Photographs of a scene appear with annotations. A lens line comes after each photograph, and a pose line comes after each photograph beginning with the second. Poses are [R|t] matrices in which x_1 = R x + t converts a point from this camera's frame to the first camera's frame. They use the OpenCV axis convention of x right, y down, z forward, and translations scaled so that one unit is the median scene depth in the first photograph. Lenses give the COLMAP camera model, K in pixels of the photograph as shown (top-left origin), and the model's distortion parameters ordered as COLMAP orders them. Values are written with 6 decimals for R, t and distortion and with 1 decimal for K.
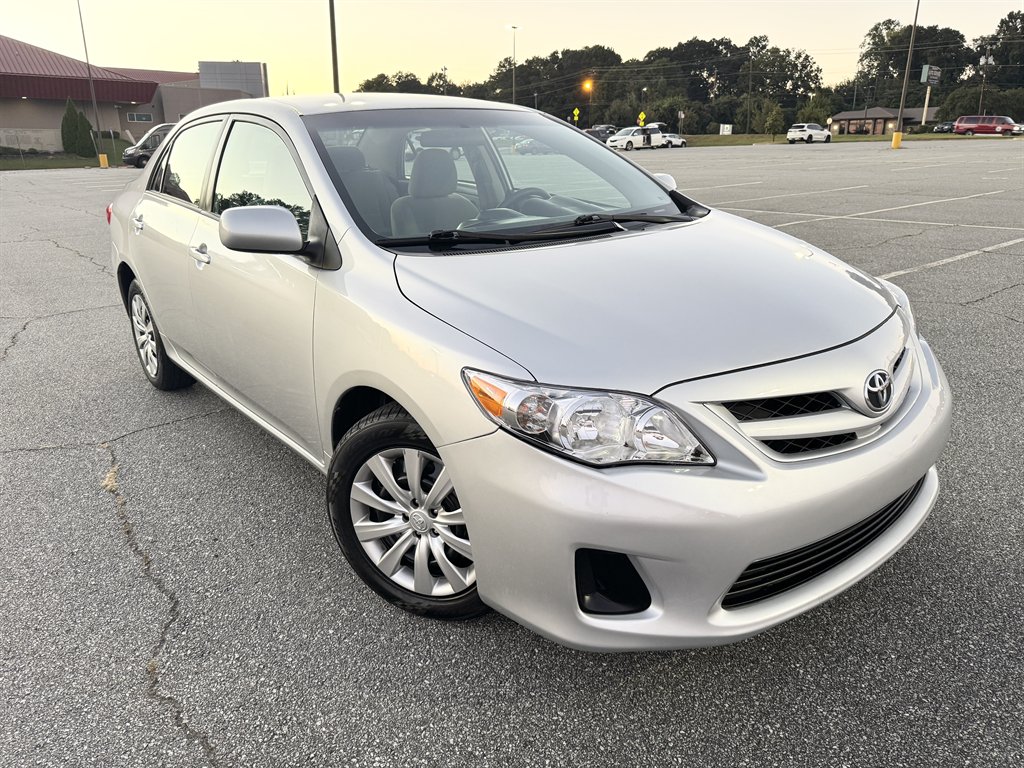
lens RADIAL K [[728.4, 0, 517.0], [0, 728.4, 384.5], [0, 0, 1]] dist [-0.000937, -0.002473]
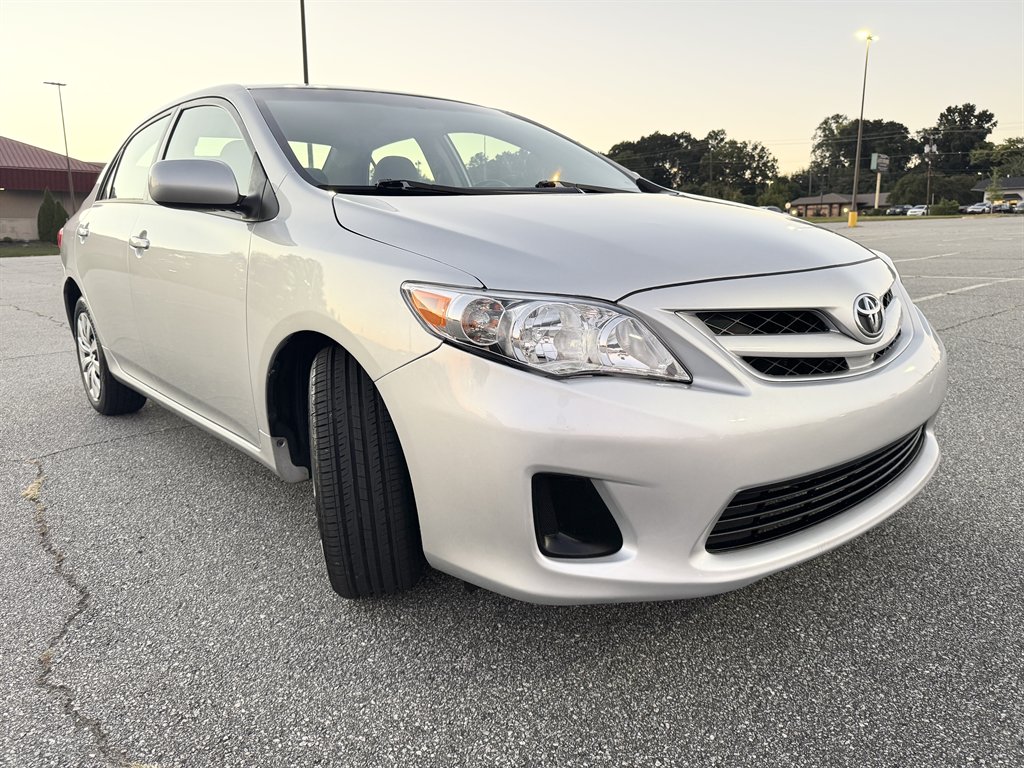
lens RADIAL K [[728.4, 0, 515.2], [0, 728.4, 384.0], [0, 0, 1]] dist [-0.000696, -0.003639]
pose [[0.999350, -0.017750, 0.031364, 0.025524], [0.021187, 0.993381, -0.112896, 0.190876], [-0.029152, 0.113487, 0.993112, 0.112507]]
